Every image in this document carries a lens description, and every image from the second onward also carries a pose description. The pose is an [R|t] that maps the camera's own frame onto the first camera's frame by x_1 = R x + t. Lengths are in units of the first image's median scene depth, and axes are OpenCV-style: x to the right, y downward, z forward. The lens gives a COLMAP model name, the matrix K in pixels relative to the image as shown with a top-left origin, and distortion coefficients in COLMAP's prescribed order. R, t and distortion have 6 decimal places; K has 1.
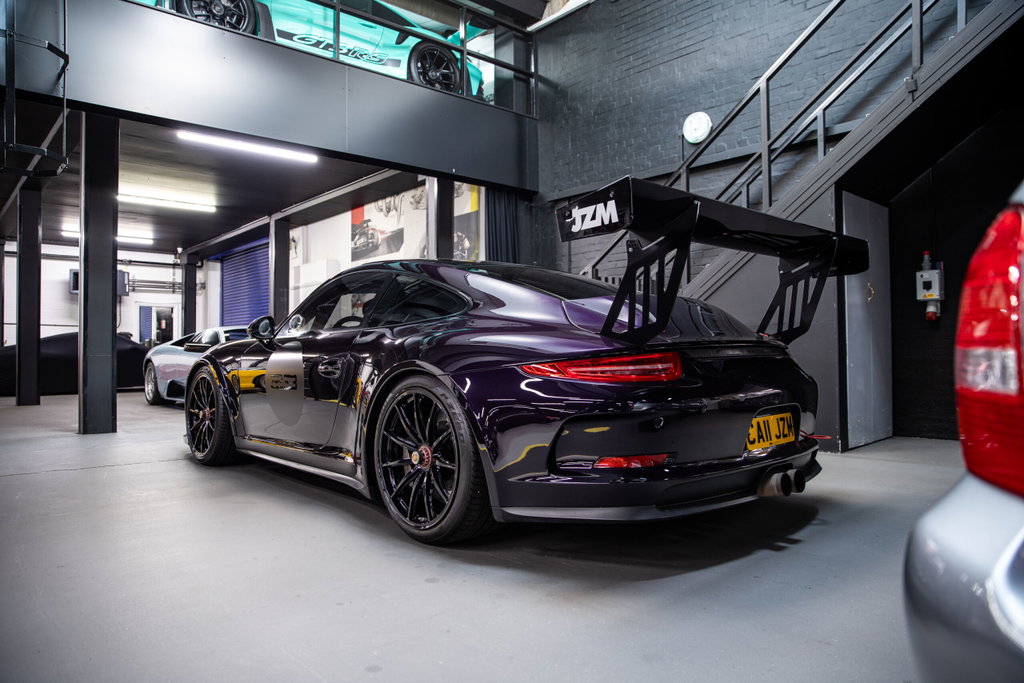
lens RADIAL K [[703.9, 0, 512.0], [0, 703.9, 341.5], [0, 0, 1]] dist [-0.067502, 0.053863]
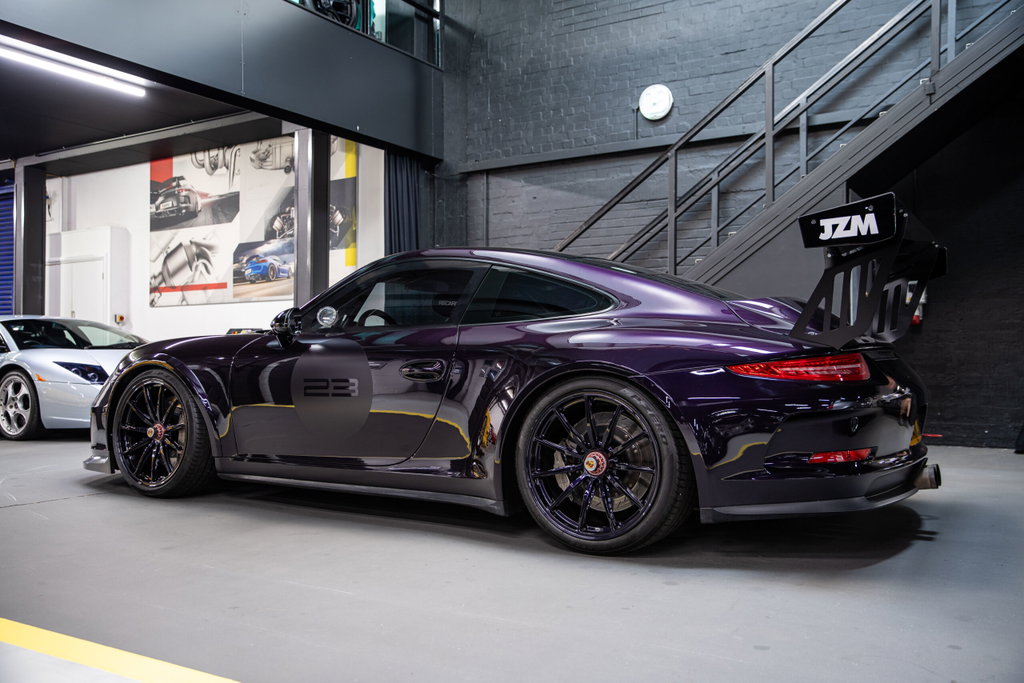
lens RADIAL K [[910.6, 0, 512.0], [0, 910.6, 341.5], [0, 0, 1]] dist [0.008304, 0.011912]
pose [[0.959518, 0.010541, 0.281450, -0.194966], [-0.010162, 0.999944, -0.002807, 0.001745], [-0.281464, -0.000167, 0.959572, -0.049919]]
